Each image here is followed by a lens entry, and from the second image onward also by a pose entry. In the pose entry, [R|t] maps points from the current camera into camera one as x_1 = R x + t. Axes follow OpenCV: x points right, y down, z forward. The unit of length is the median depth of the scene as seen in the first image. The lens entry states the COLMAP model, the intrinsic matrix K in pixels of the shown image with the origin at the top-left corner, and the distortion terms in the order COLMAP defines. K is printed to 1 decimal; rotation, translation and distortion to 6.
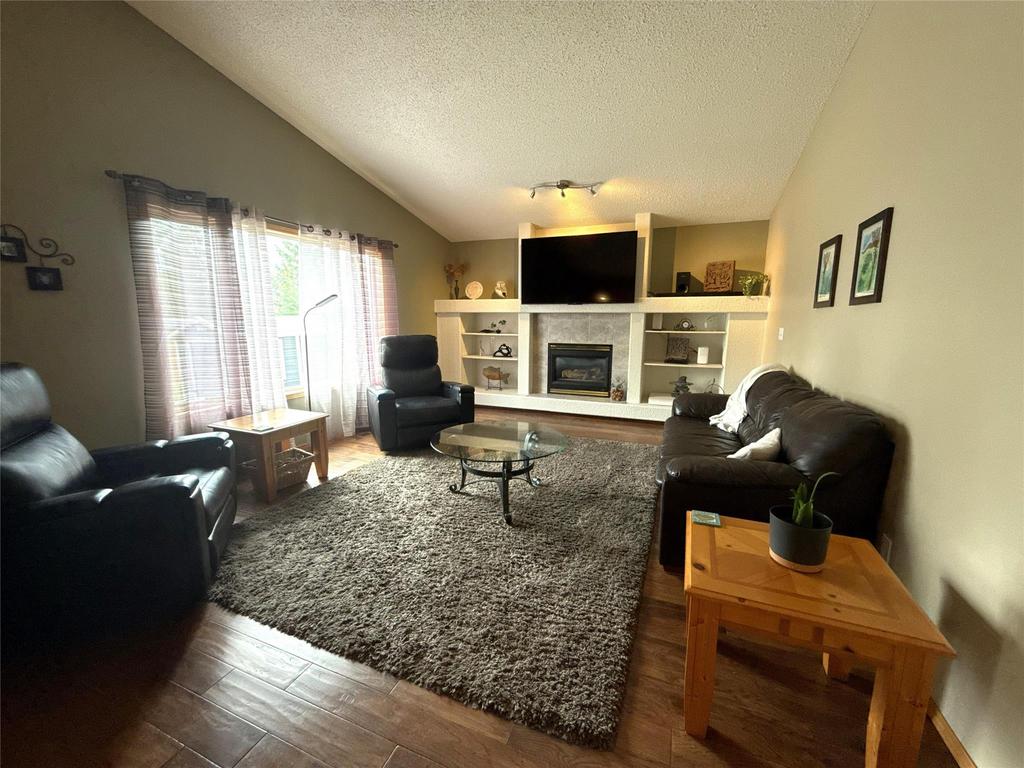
lens RADIAL K [[415.7, 0, 512.4], [0, 415.7, 385.2], [0, 0, 1]] dist [0.000786, -0.000025]
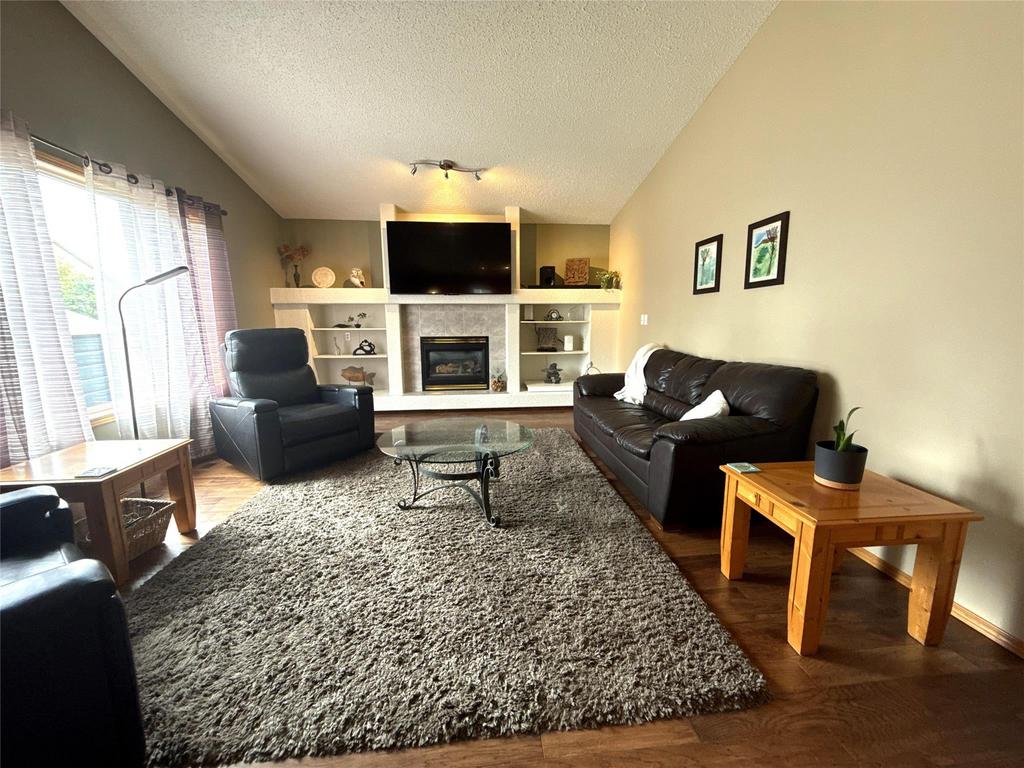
lens RADIAL K [[415.7, 0, 513.1], [0, 415.7, 385.3], [0, 0, 1]] dist [0.000786, -0.000025]
pose [[0.884122, -0.082514, 0.459914, -0.217017], [0.083948, 0.996319, 0.017373, 0.009988], [-0.459654, 0.023249, 0.887794, 0.107023]]
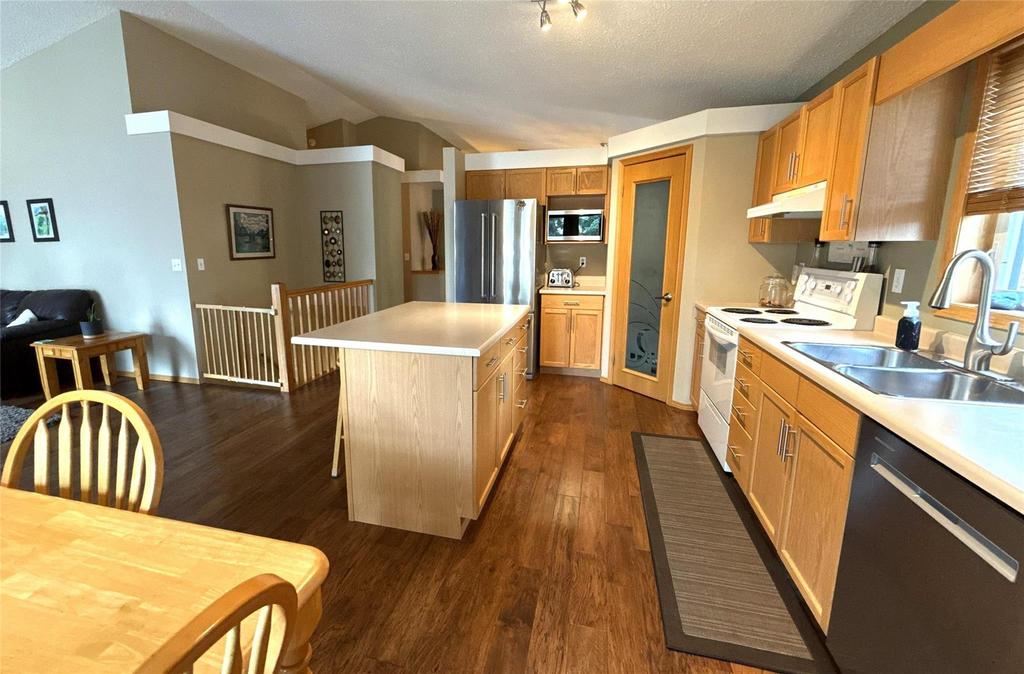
lens RADIAL K [[446.4, 0, 472.9], [0, 446.4, 327.7], [0, 0, 1]] dist [-0.000553, 0.000312]
pose [[-0.105724, -0.183009, 0.977410, -0.757386], [0.165483, 0.965975, 0.198768, 0.058204], [-0.980529, 0.182759, -0.071841, -0.384629]]
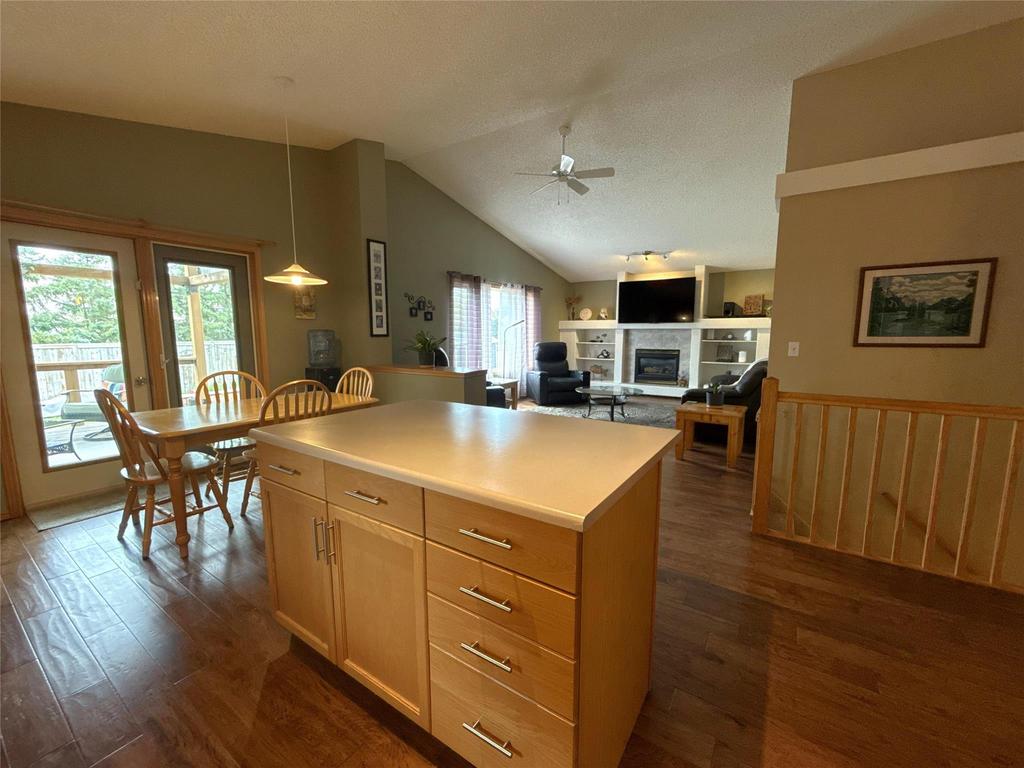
lens RADIAL K [[415.7, 0, 513.2], [0, 415.7, 387.8], [0, 0, 1]] dist [0.000786, -0.000025]
pose [[0.979205, 0.024763, -0.201357, -0.053656], [-0.031479, 0.999047, -0.030224, 0.128895], [0.200416, 0.035934, 0.979052, -0.729442]]
